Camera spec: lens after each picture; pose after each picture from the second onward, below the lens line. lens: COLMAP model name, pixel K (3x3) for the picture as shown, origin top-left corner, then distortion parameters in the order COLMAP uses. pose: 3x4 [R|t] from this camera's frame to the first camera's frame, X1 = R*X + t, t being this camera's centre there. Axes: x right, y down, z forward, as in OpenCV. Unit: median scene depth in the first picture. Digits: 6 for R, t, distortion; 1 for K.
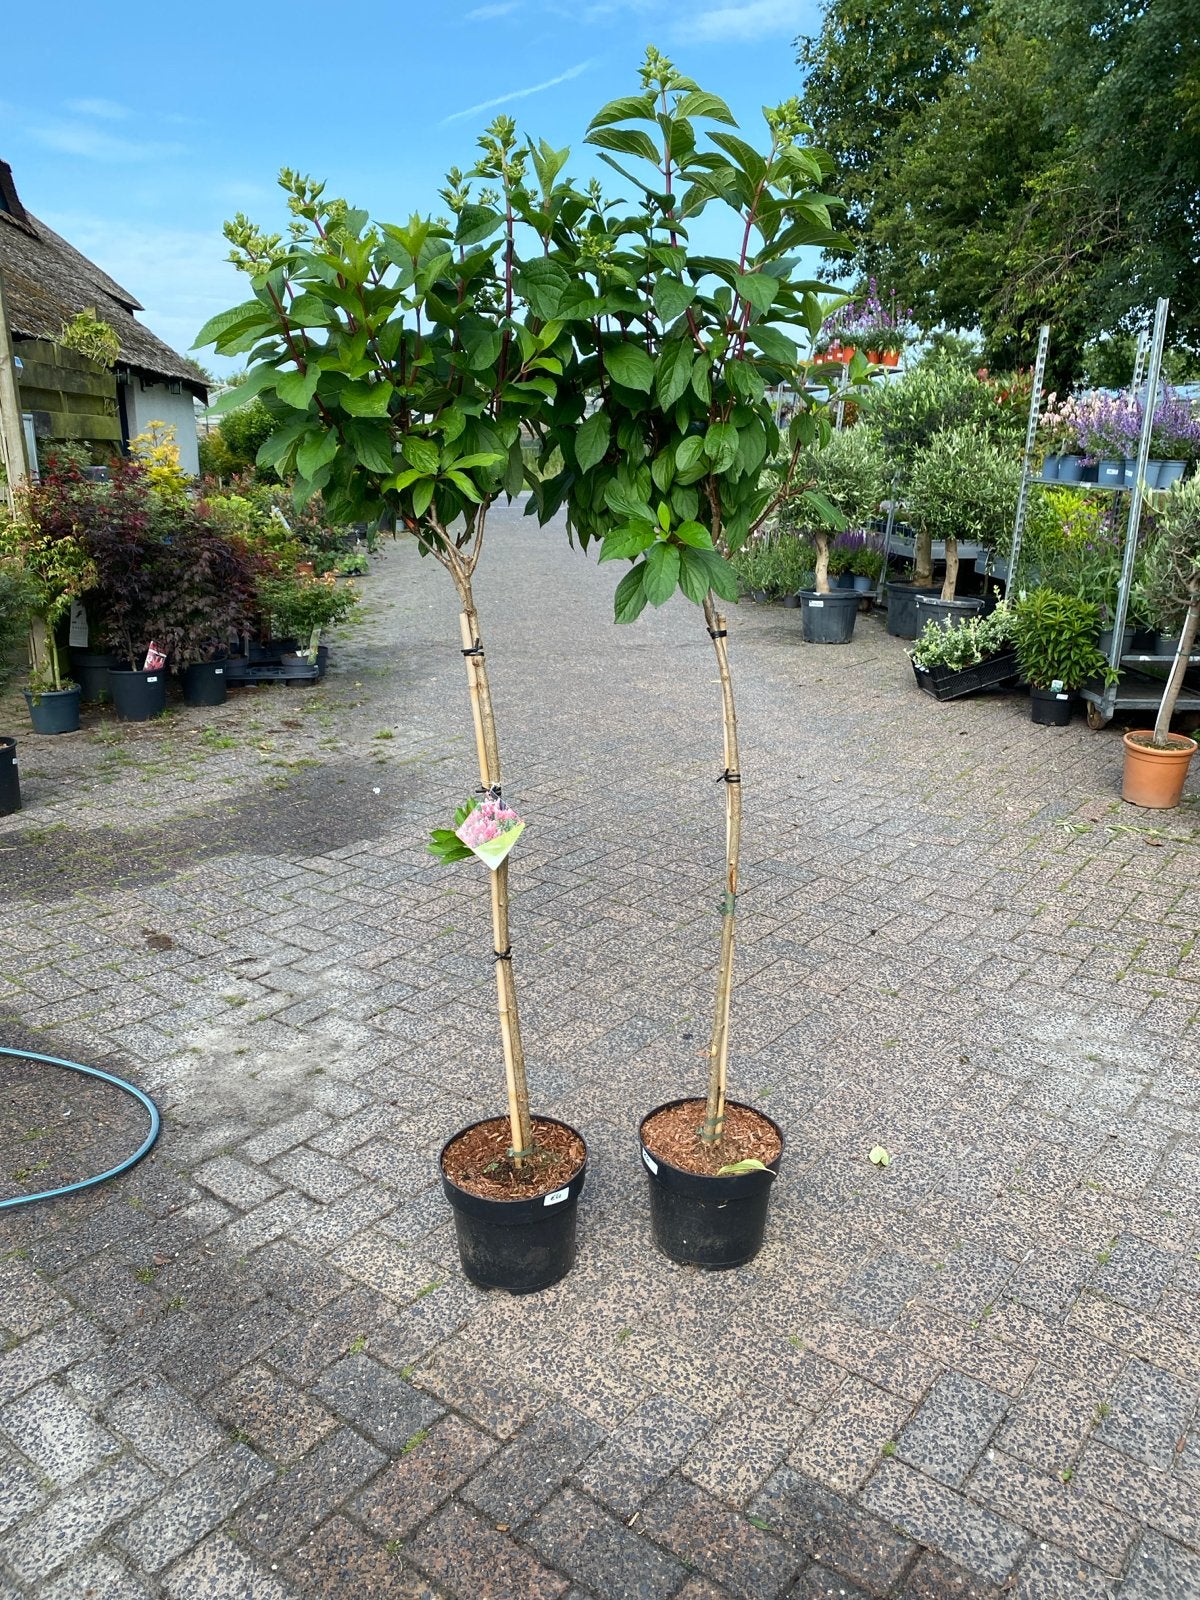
lens RADIAL K [[1173.9, 0, 600.0], [0, 1173.9, 800.0], [0, 0, 1]] dist [-0.001537, -0.009352]
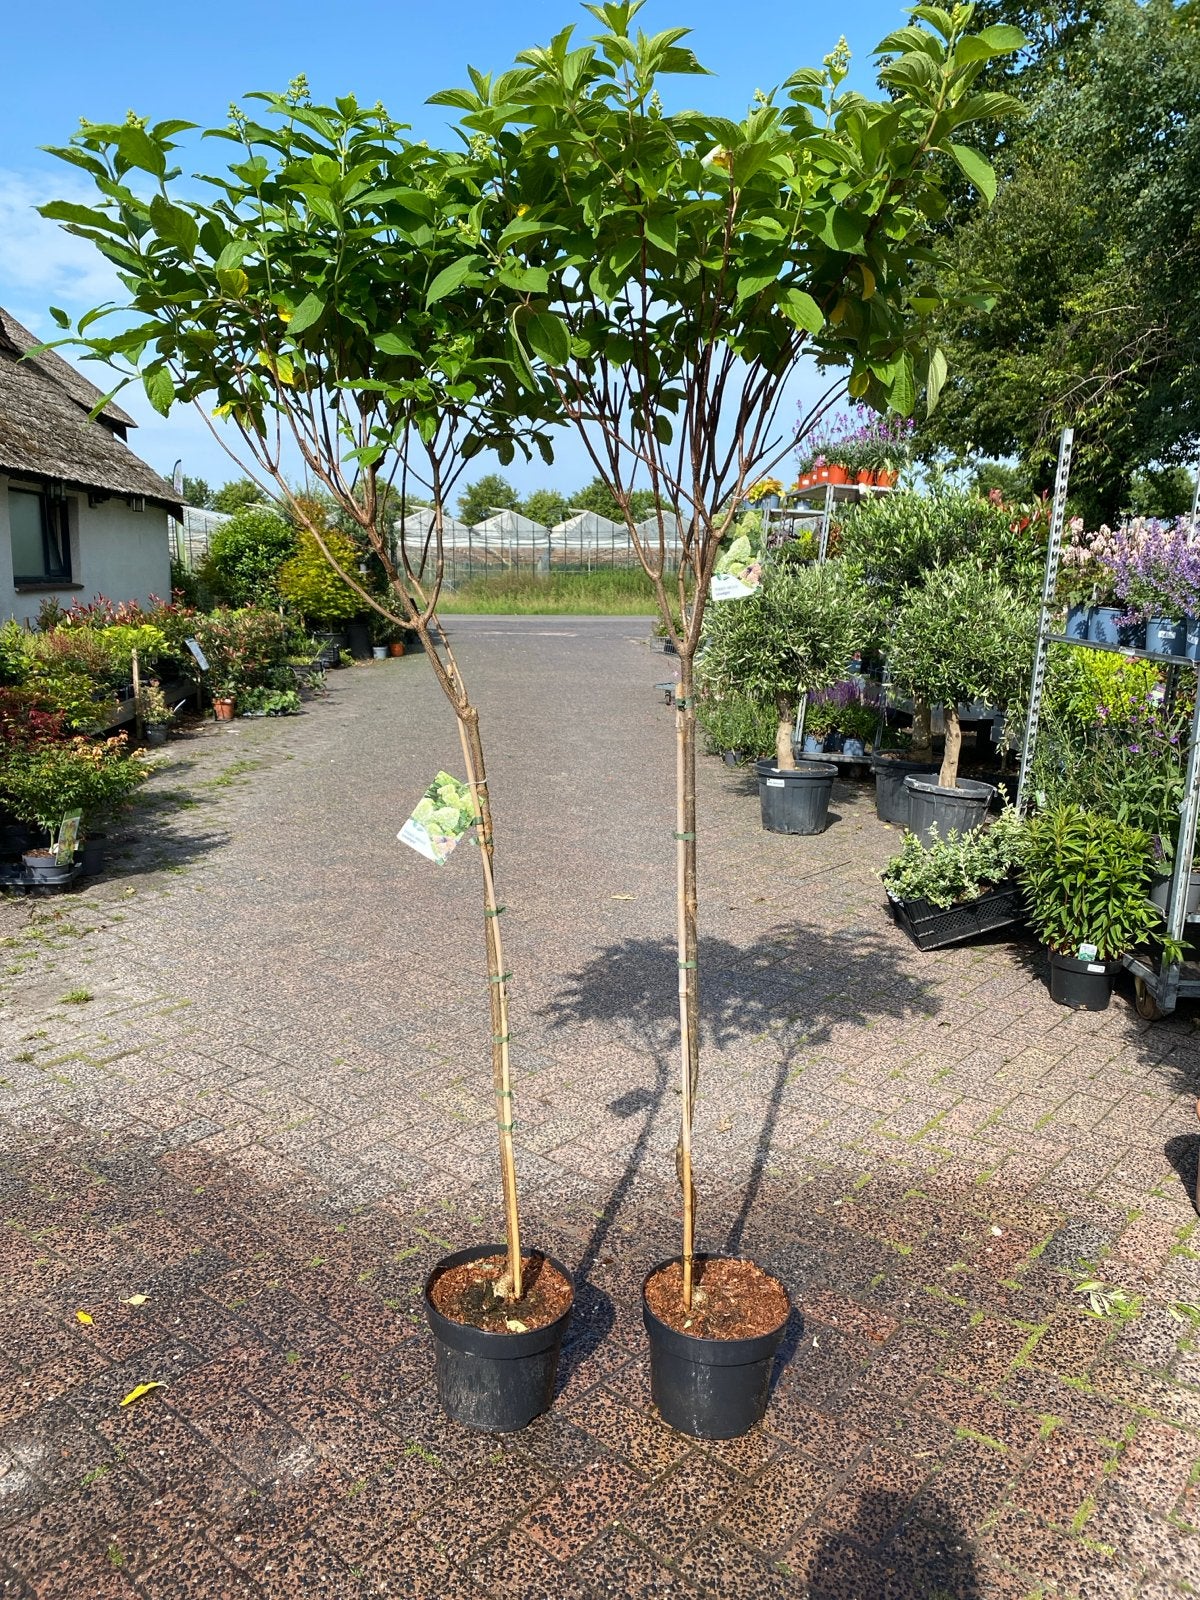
lens RADIAL K [[1170.6, 0, 595.9], [0, 1170.6, 792.6], [0, 0, 1]] dist [0.011025, -0.017373]
pose [[0.998735, 0.022556, -0.044930, 0.105782], [-0.027069, 0.994363, -0.102520, -0.083282], [0.042364, 0.103606, 0.993716, 0.243907]]
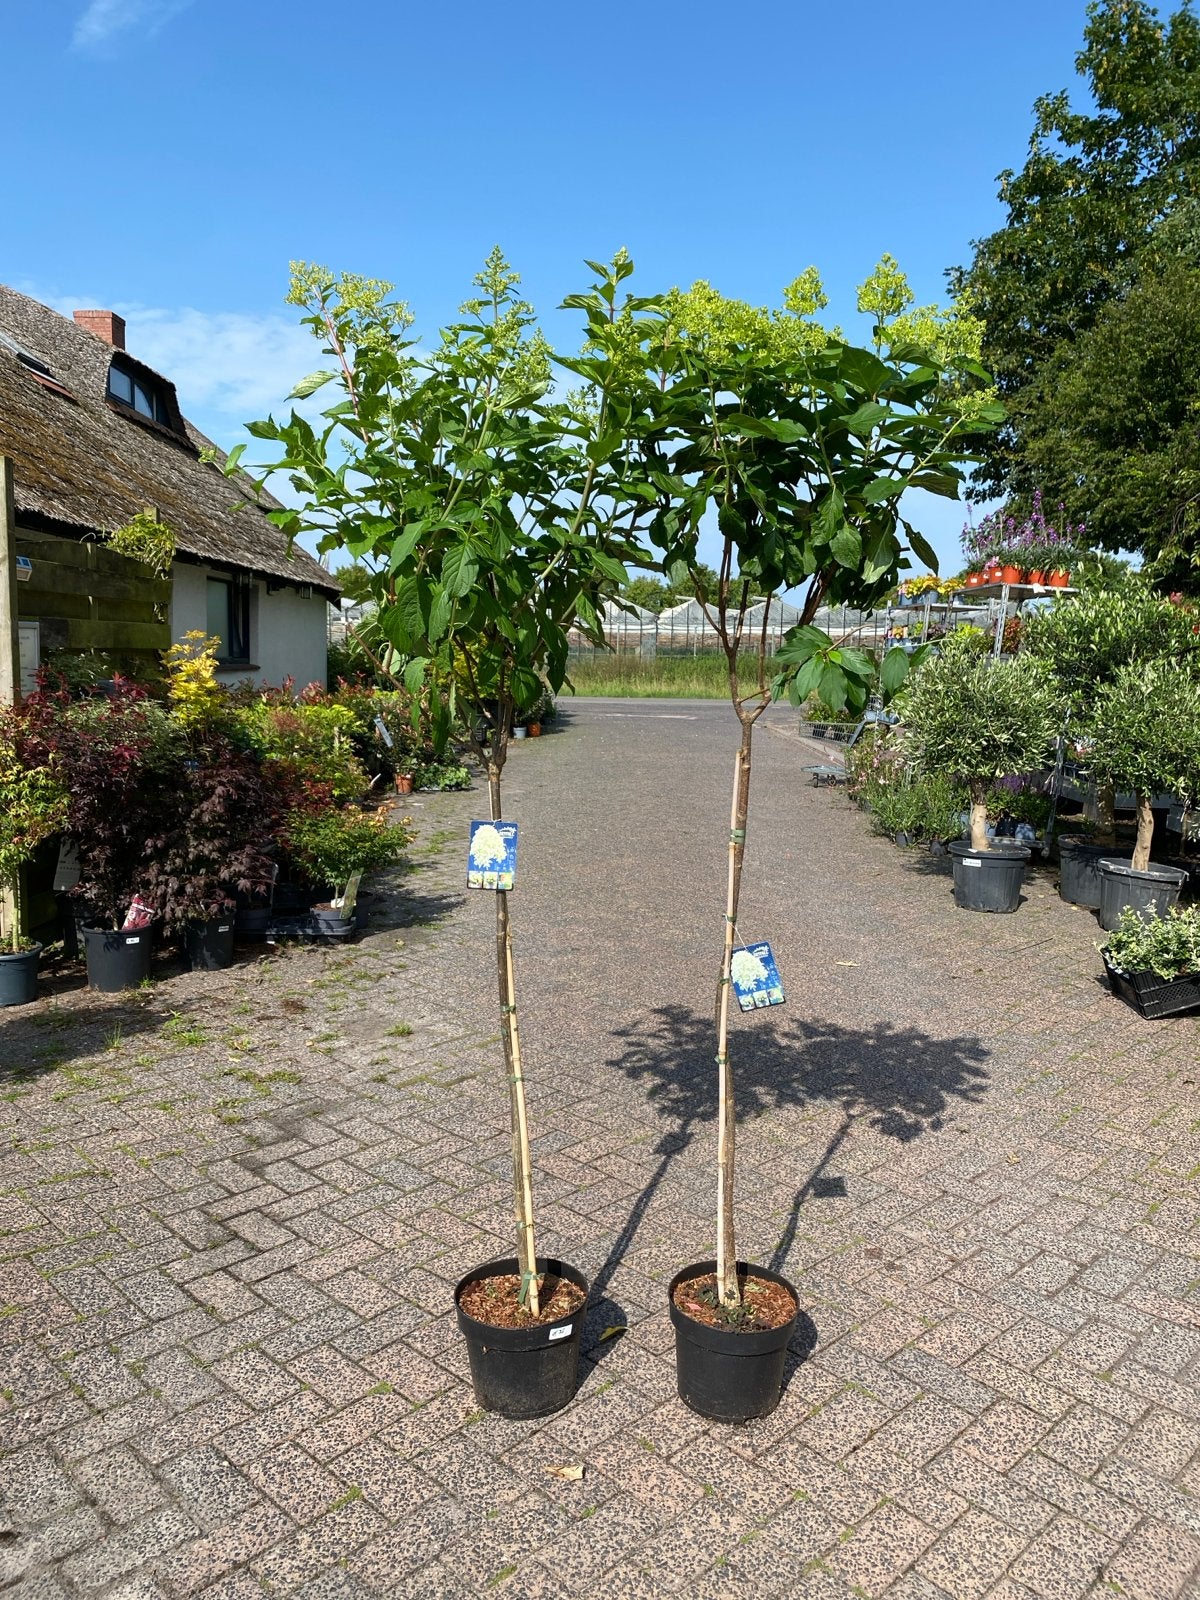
lens RADIAL K [[1173.9, 0, 600.0], [0, 1173.9, 800.0], [0, 0, 1]] dist [-0.001537, -0.009352]
pose [[0.992402, 0.041031, -0.115991, 0.021538], [-0.059740, 0.984859, -0.162738, -0.065112], [0.107557, 0.168431, 0.979828, 0.171203]]
